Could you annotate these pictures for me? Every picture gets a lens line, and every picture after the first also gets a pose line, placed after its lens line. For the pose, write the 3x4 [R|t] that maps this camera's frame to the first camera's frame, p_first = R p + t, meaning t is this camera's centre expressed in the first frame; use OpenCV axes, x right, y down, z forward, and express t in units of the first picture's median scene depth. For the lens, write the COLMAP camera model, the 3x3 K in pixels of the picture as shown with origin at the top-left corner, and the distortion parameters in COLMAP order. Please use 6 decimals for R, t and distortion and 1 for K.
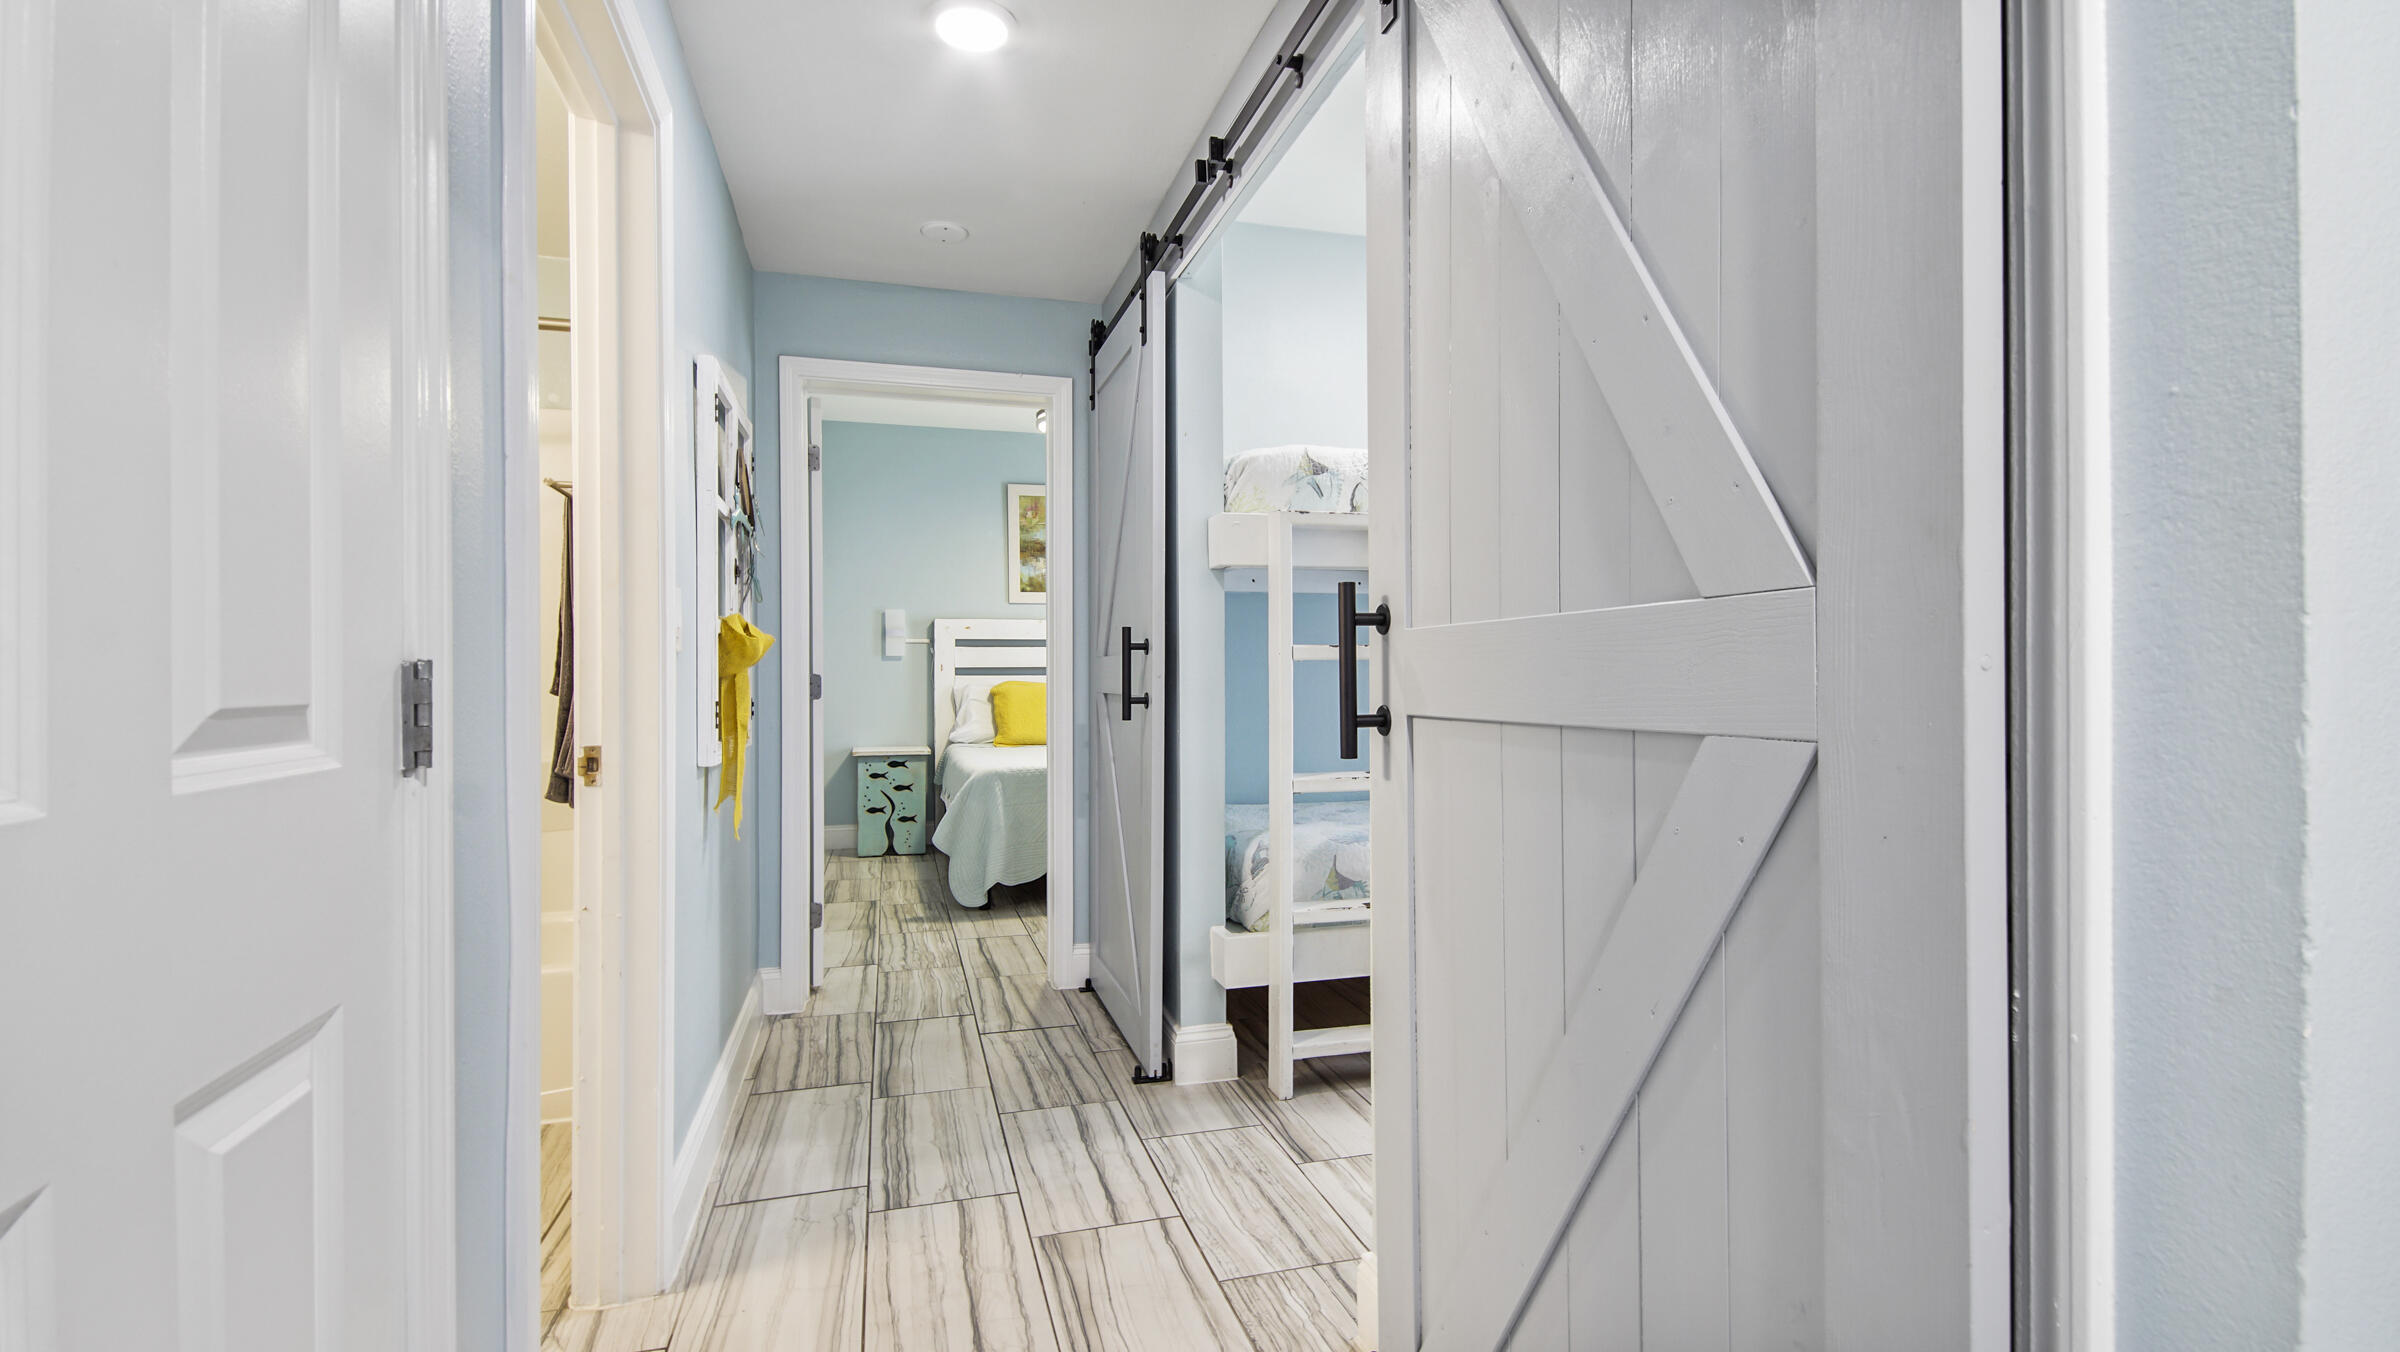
lens RADIAL K [[1050.4, 0, 1200.3], [0, 1050.4, 679.5], [0, 0, 1]] dist [0.001385, -0.005707]
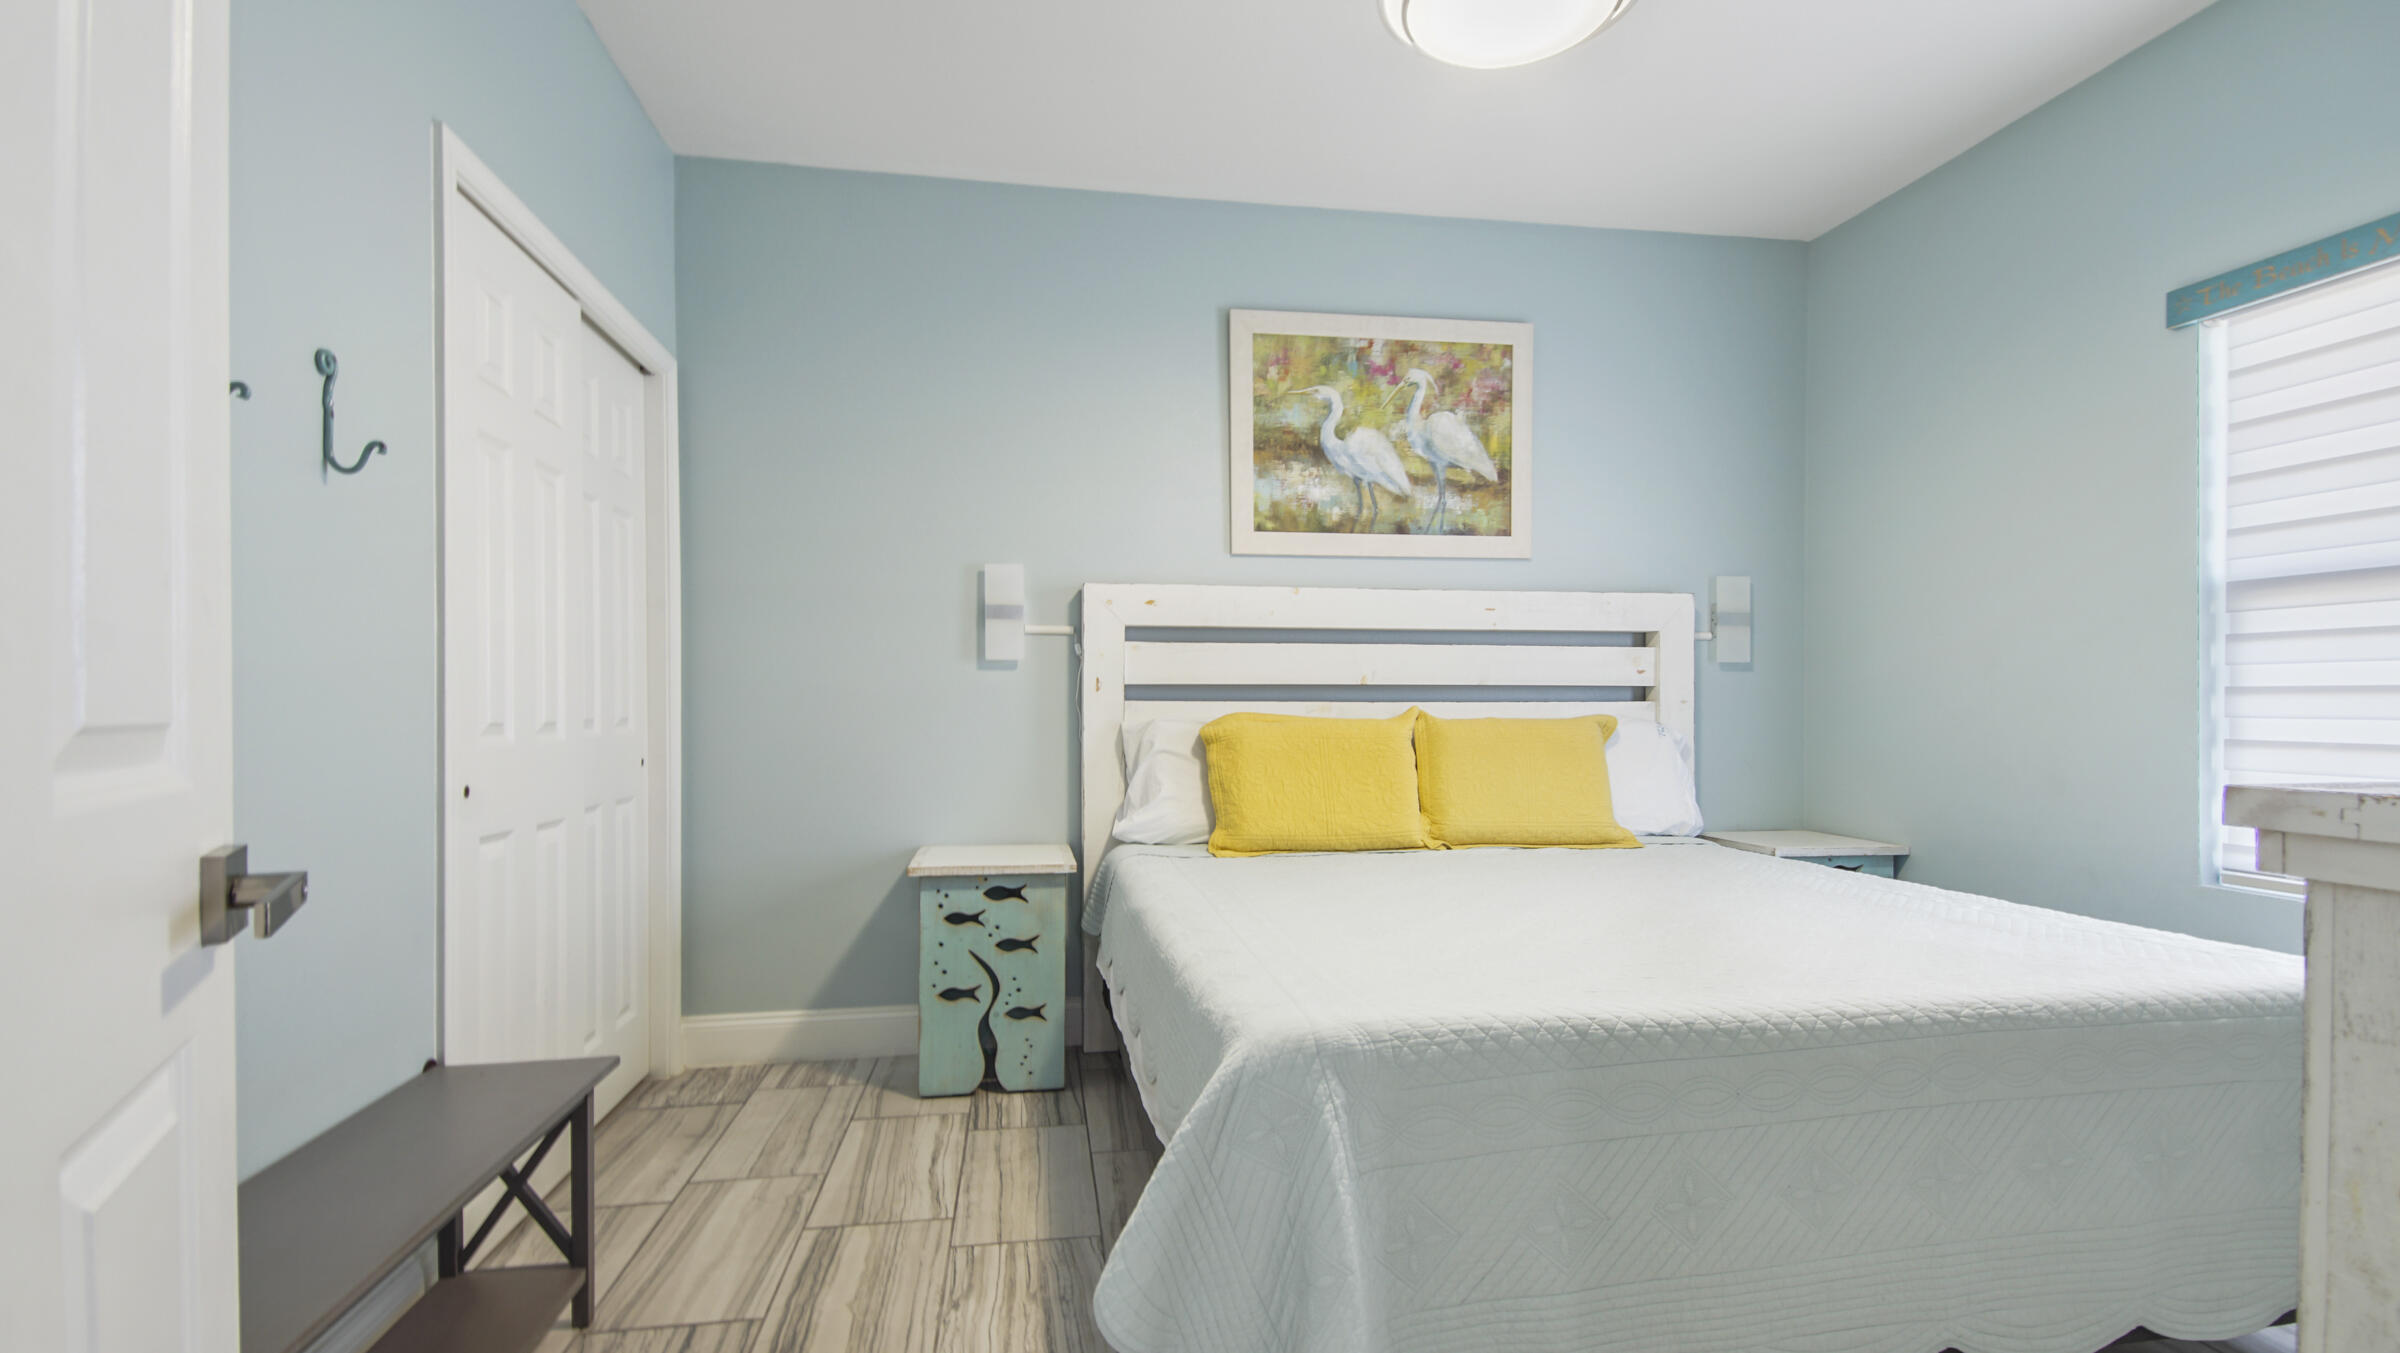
lens RADIAL K [[1050.4, 0, 1204.6], [0, 1050.4, 735.1], [0, 0, 1]] dist [0.001385, -0.005707]
pose [[0.992820, 0.008830, -0.119292, -0.147118], [-0.006237, 0.999736, 0.022091, 0.001072], [0.119455, -0.021189, 0.992613, 0.554497]]
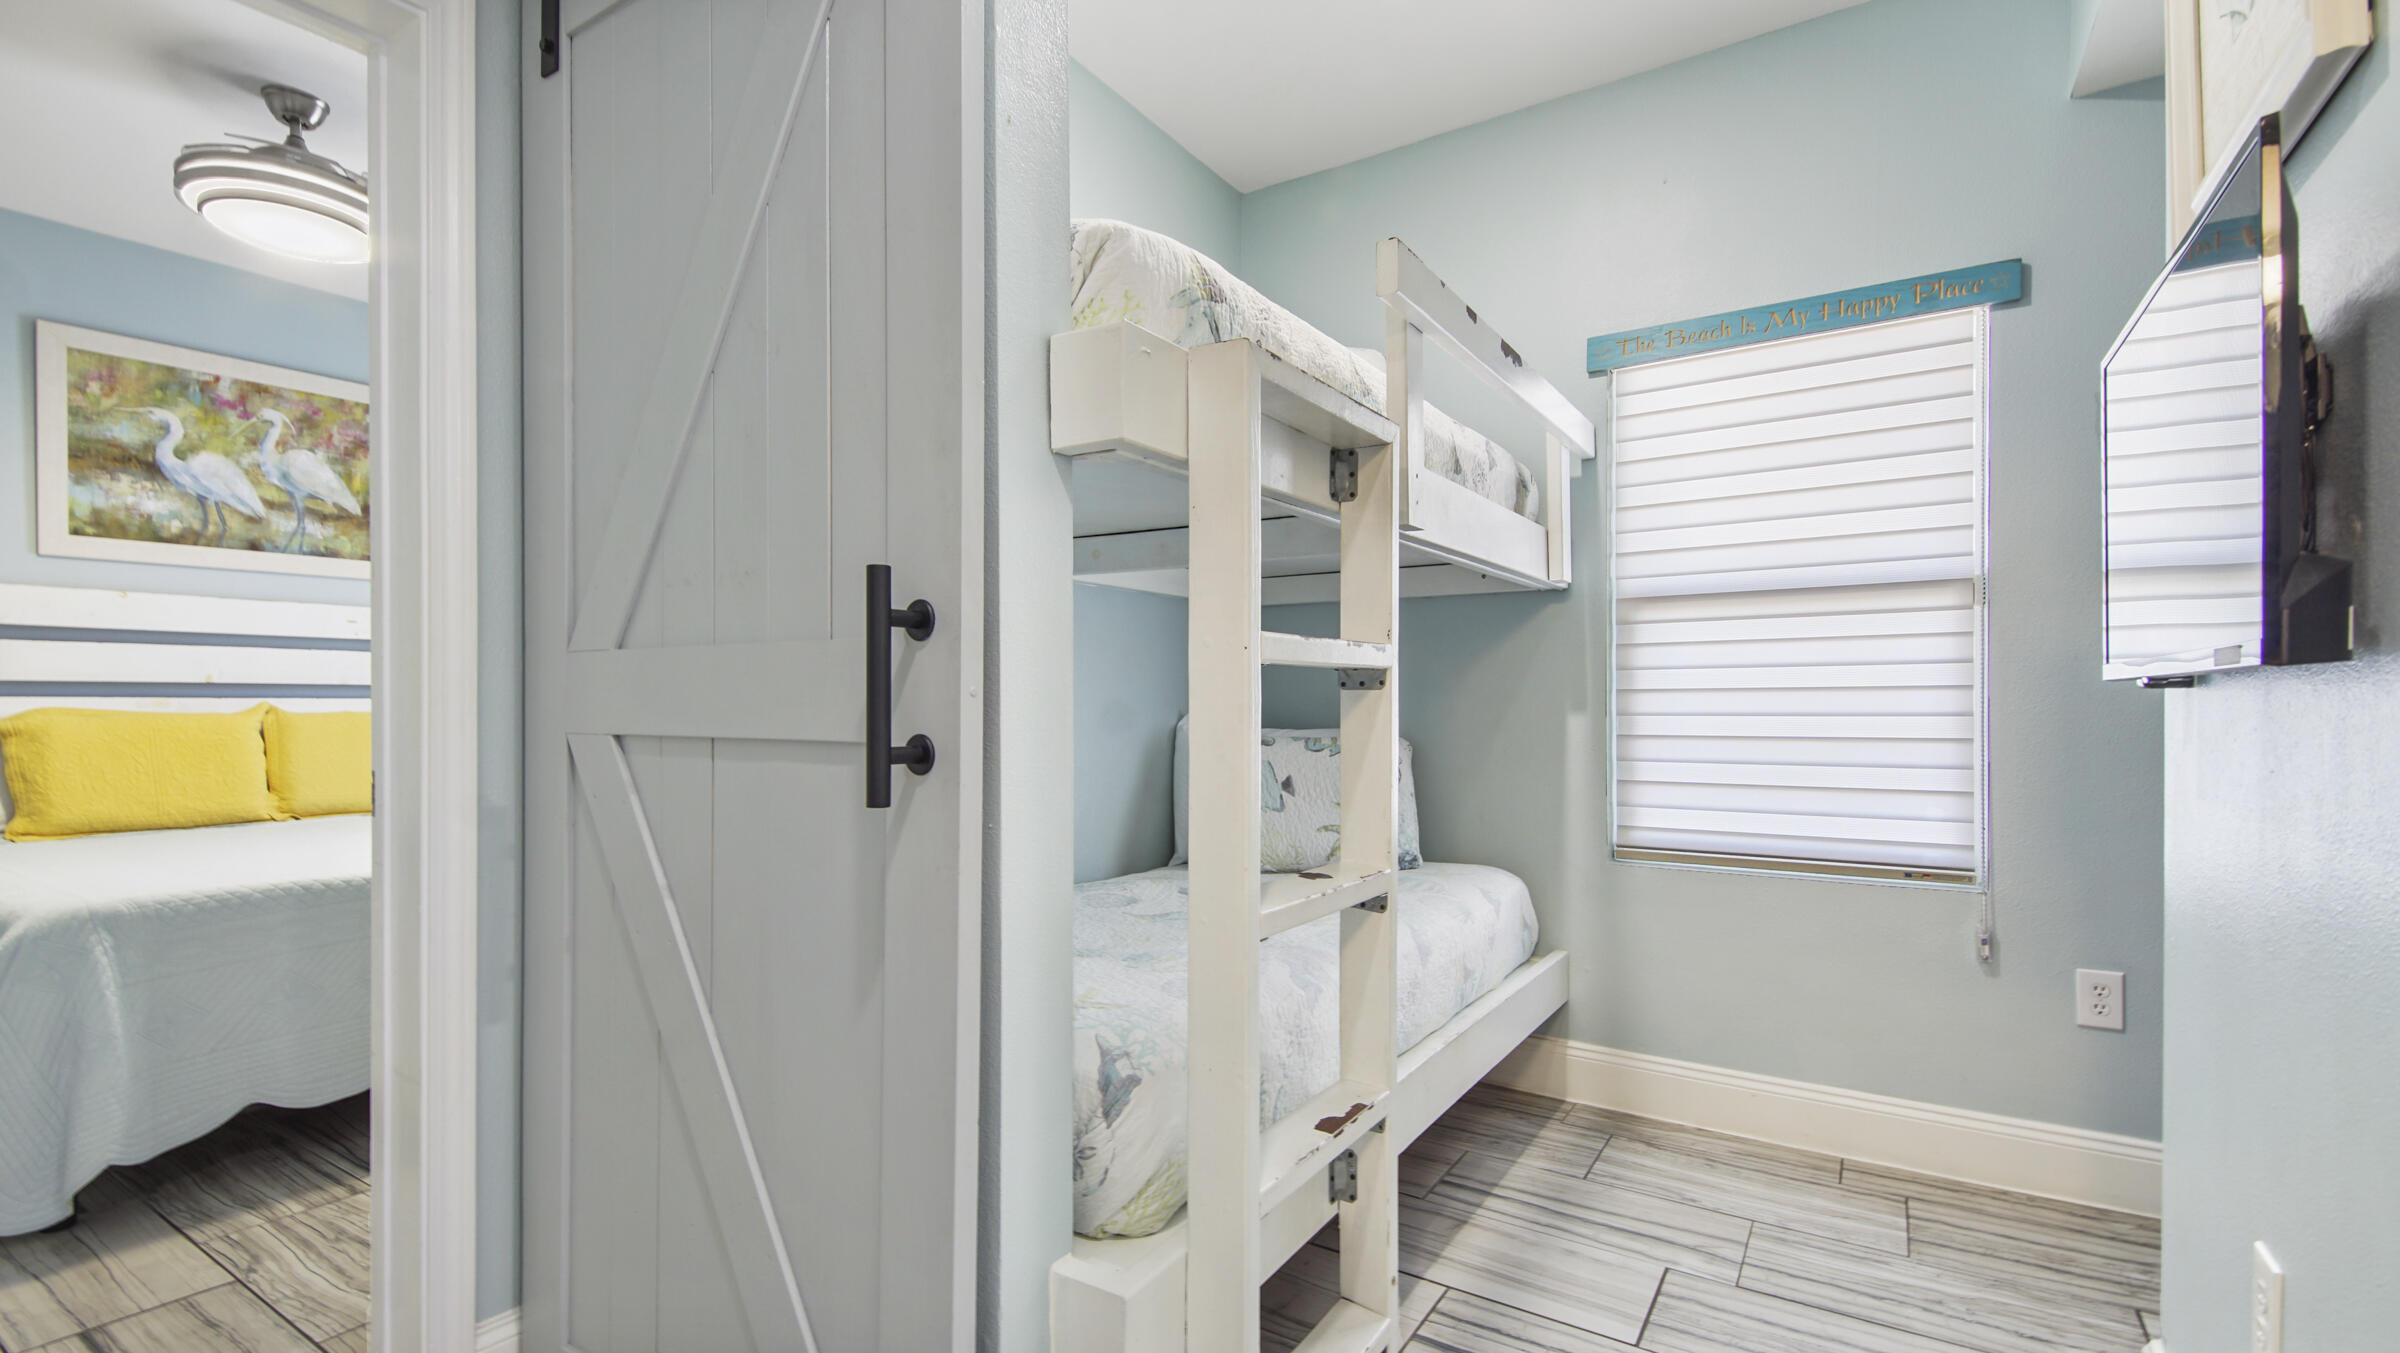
lens RADIAL K [[1050.4, 0, 1180.3], [0, 1050.4, 711.5], [0, 0, 1]] dist [0.001385, -0.005707]
pose [[0.753579, 0.001759, 0.657355, -0.106026], [-0.002726, 0.999996, 0.000448, 0.001402], [-0.657352, -0.002130, 0.753581, 0.281273]]
